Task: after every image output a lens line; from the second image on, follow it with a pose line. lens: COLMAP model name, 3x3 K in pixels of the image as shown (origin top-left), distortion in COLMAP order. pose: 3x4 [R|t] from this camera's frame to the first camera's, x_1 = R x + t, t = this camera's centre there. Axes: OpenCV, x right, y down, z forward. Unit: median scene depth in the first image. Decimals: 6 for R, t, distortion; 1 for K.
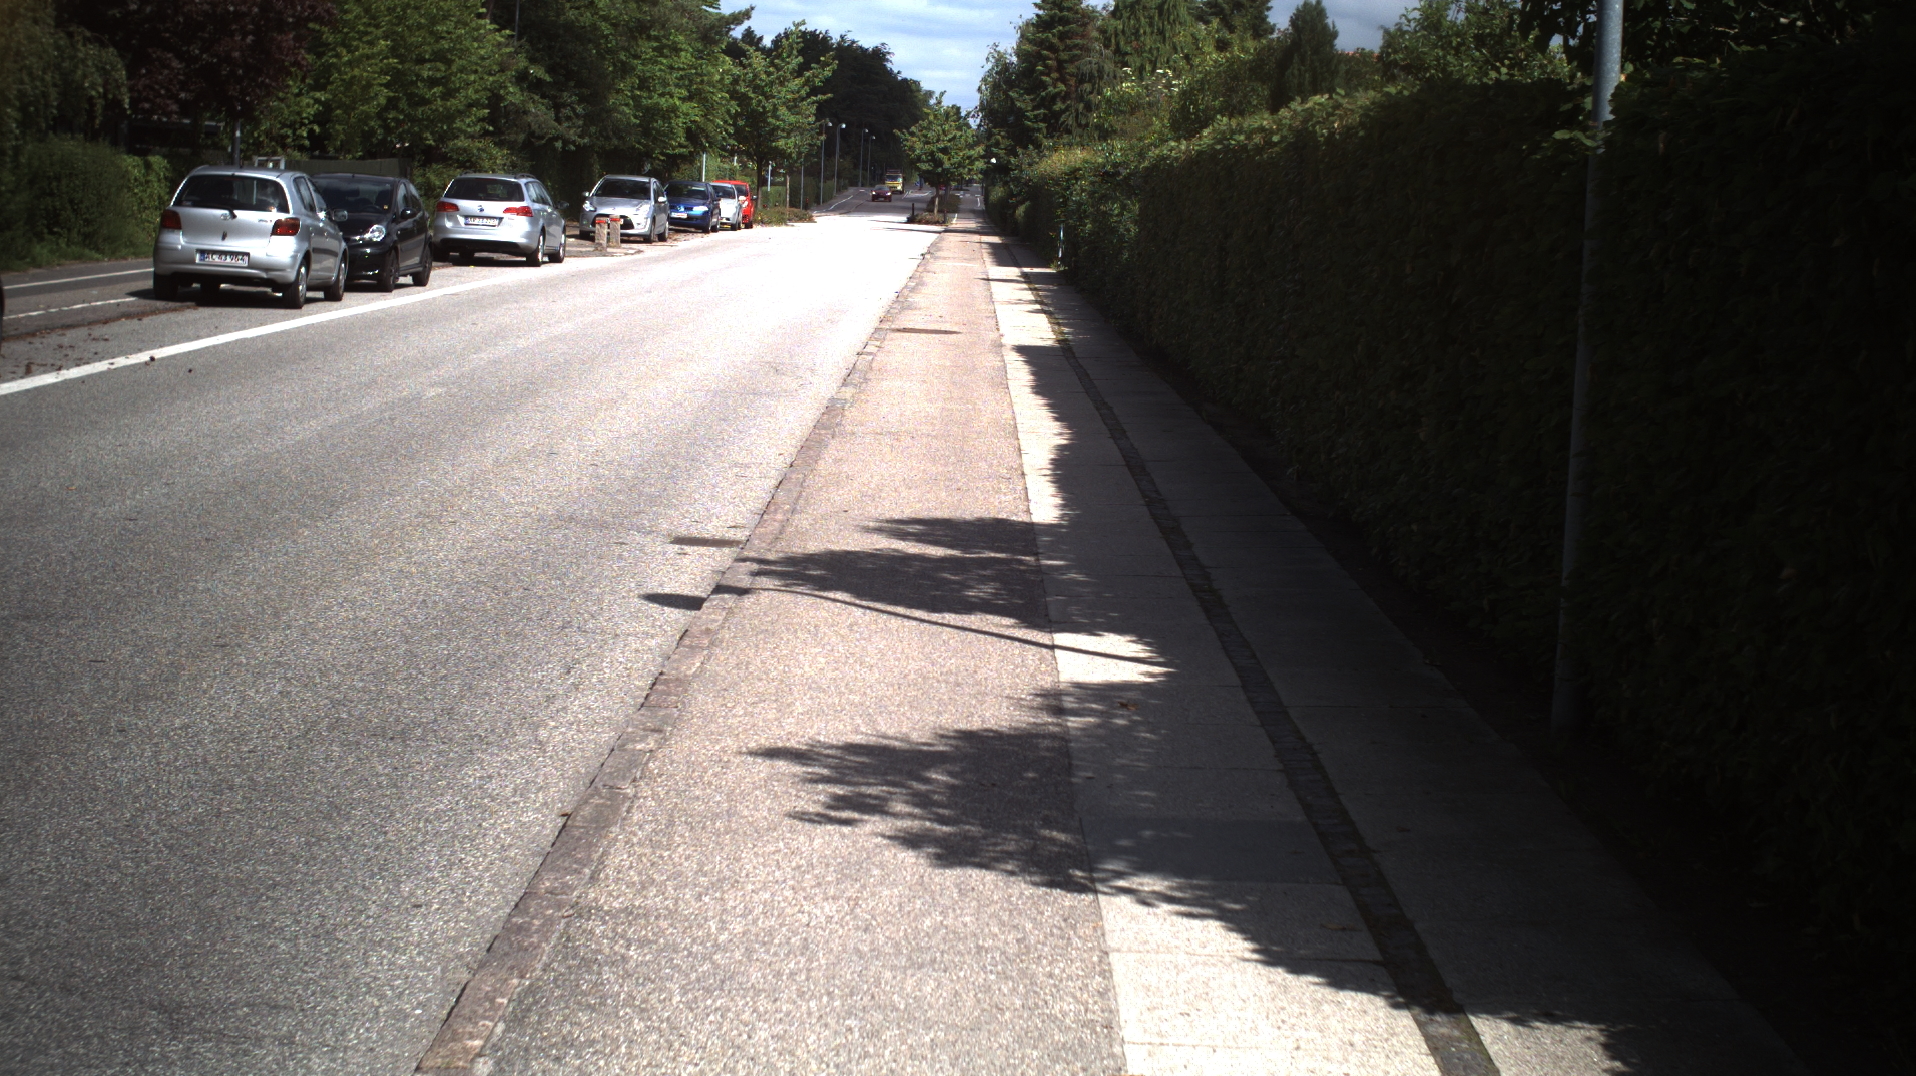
lens RADIAL K [[3501.6, 0, 958.0], [0, 3501.6, 538.0], [0, 0, 1]] dist [-0.287058, 0.272283]
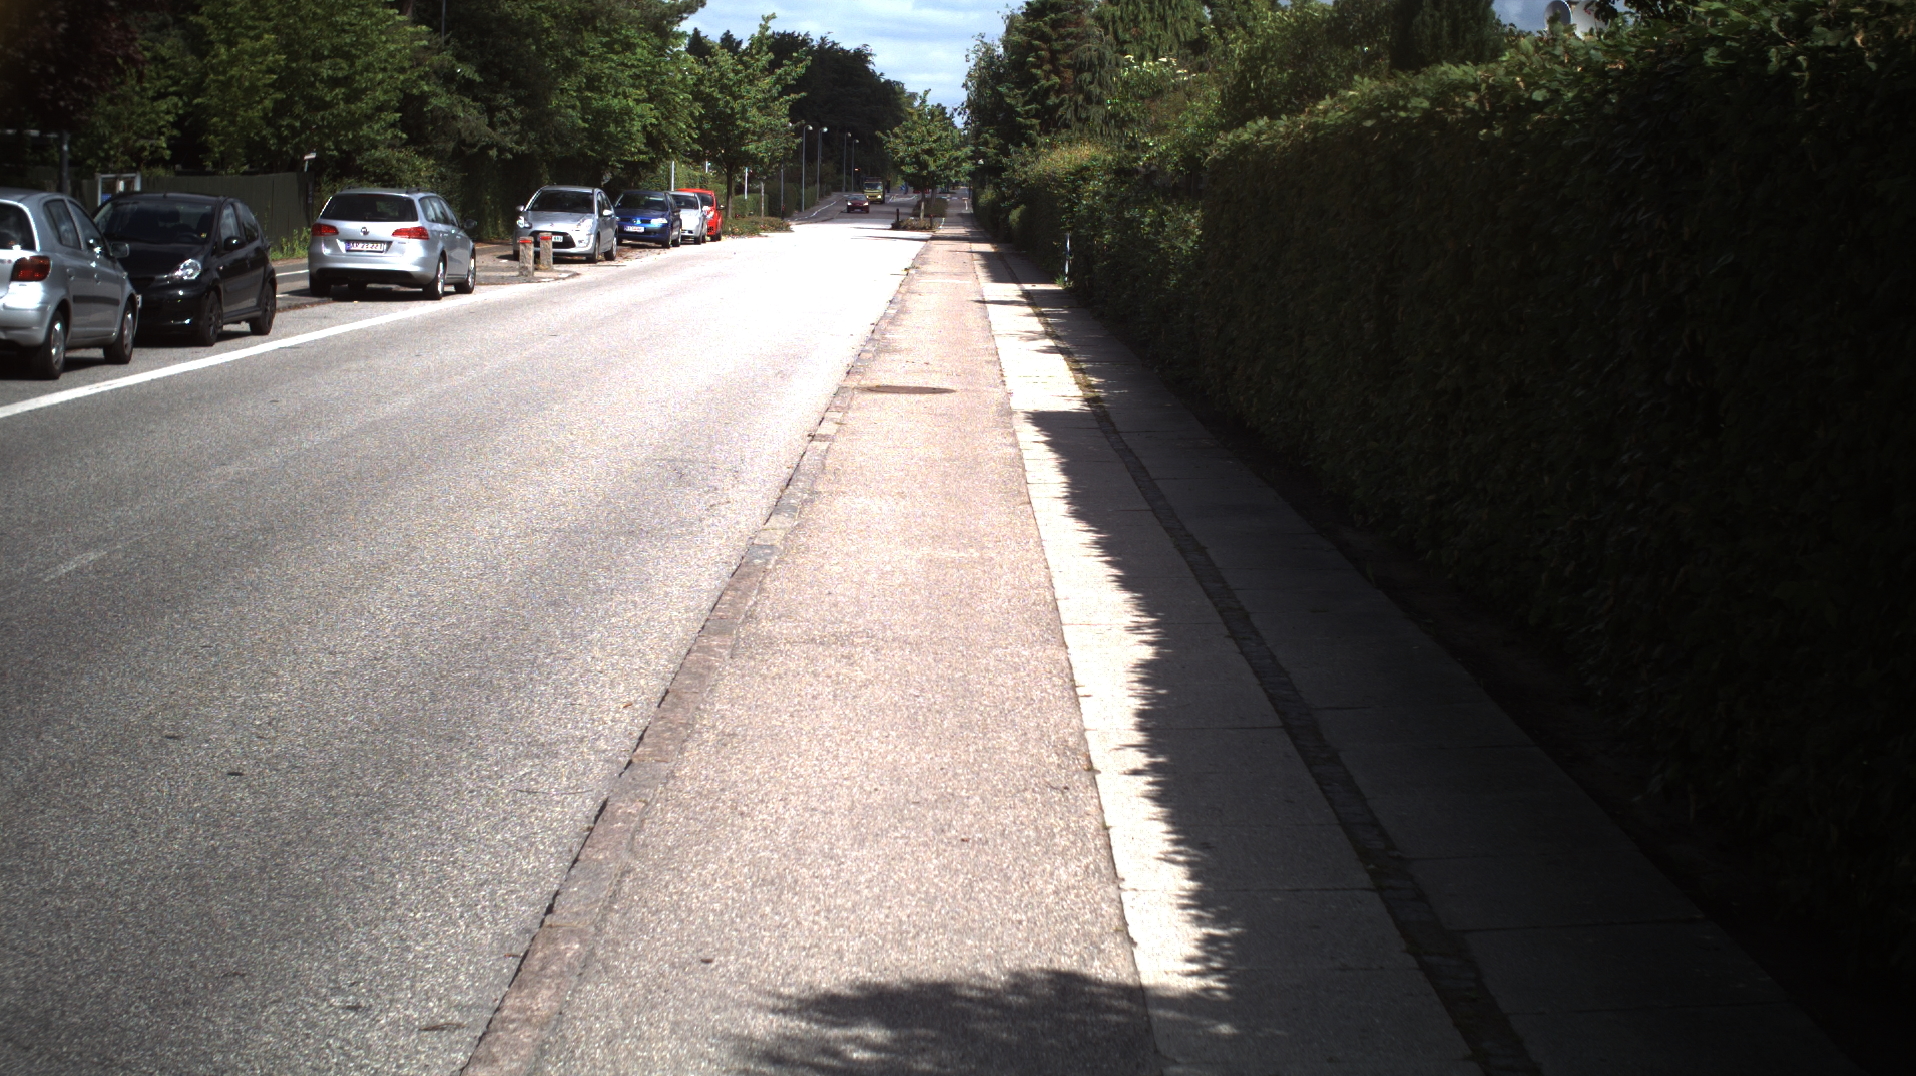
lens RADIAL K [[3501.6, 0, 958.0], [0, 3501.6, 538.0], [0, 0, 1]] dist [-0.287058, 0.272283]
pose [[0.999779, -0.020934, 0.001797, -0.000212], [0.020936, 0.999781, -0.000745, -0.014331], [-0.001781, 0.000783, 0.999998, 0.138474]]
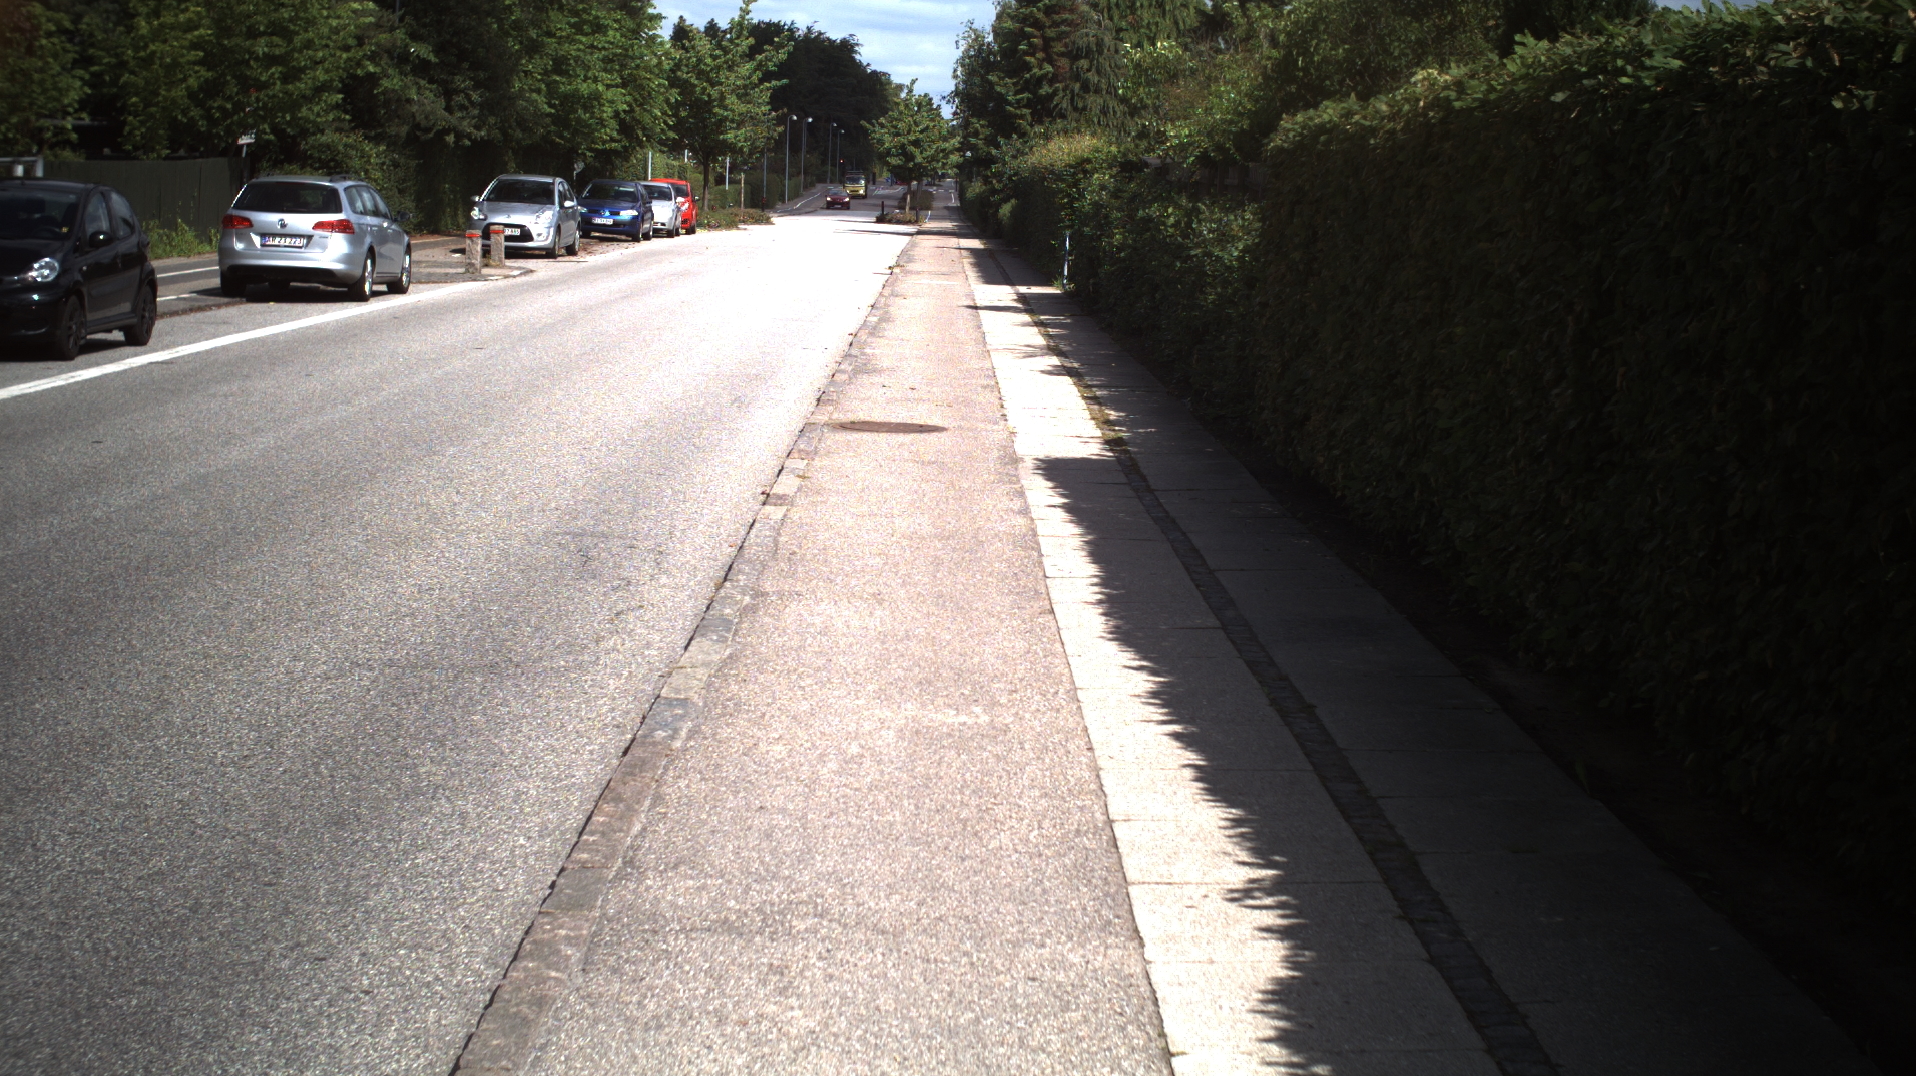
lens RADIAL K [[3501.6, 0, 958.0], [0, 3501.6, 538.0], [0, 0, 1]] dist [-0.287058, 0.272283]
pose [[0.999904, -0.012116, 0.006719, -0.000719], [0.012107, 0.999926, 0.001489, -0.021406], [-0.006737, -0.001408, 0.999976, 0.207560]]
